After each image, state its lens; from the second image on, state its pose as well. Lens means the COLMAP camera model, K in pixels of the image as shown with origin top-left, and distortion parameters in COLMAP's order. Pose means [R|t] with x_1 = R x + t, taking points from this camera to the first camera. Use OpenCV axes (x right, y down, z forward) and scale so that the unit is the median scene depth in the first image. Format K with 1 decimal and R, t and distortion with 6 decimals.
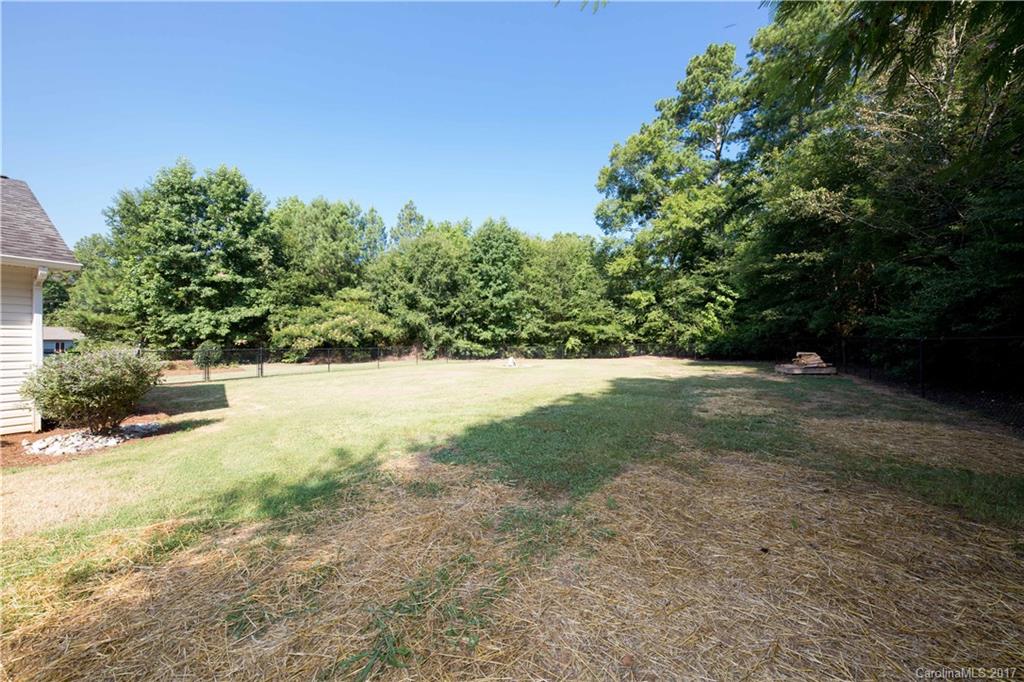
lens RADIAL K [[357.5, 0, 510.8], [0, 357.5, 341.7], [0, 0, 1]] dist [0.000987, -0.003107]
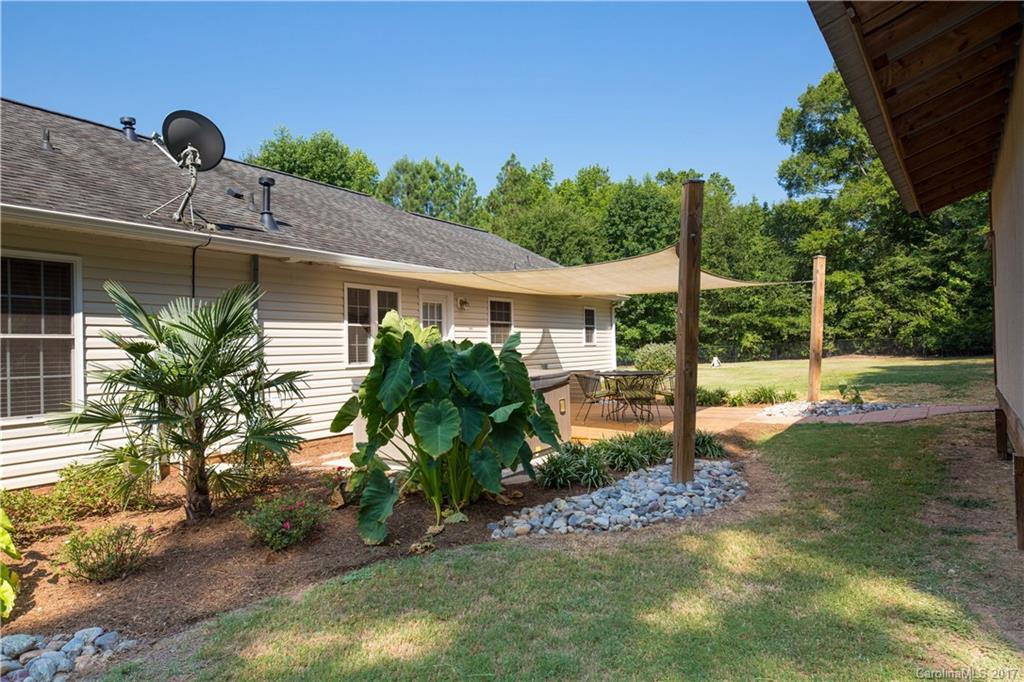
lens RADIAL K [[649.3, 0, 511.4], [0, 649.3, 341.7], [0, 0, 1]] dist [-0.000393, 0.015979]
pose [[0.999292, -0.024954, -0.028158, -0.357623], [0.024751, 0.999665, -0.007519, 0.003982], [0.028337, 0.006817, 0.999575, -0.478573]]
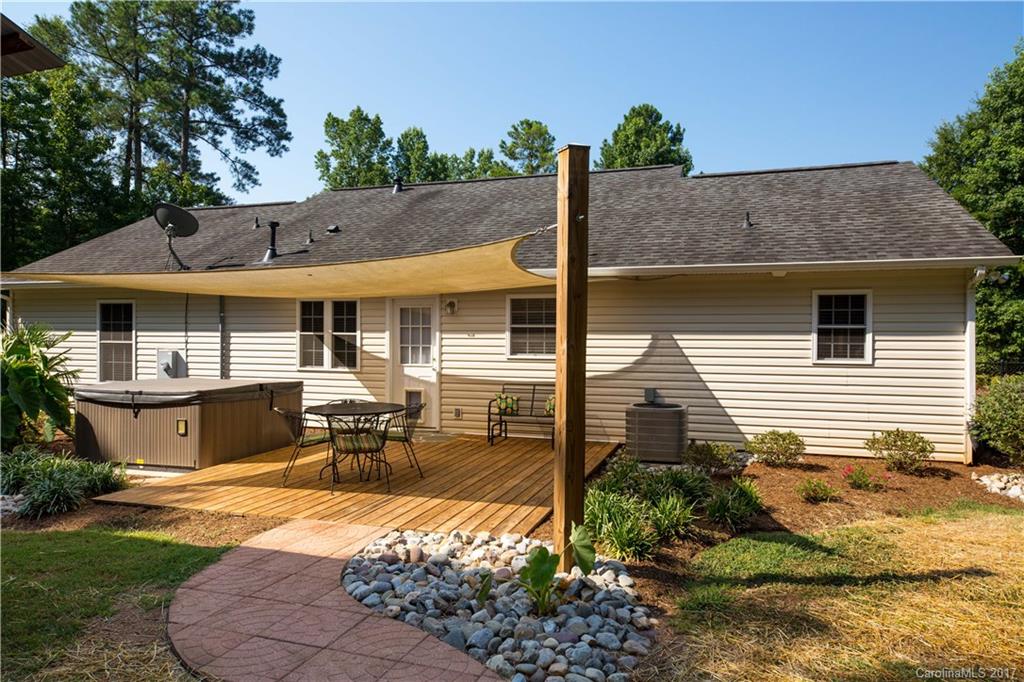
lens RADIAL K [[649.3, 0, 511.4], [0, 649.3, 341.7], [0, 0, 1]] dist [-0.000393, 0.015979]
pose [[0.216044, 0.008646, -0.976345, -0.015731], [-0.002927, 0.999962, 0.008208, -0.008797], [0.976379, 0.001085, 0.216061, -0.077904]]
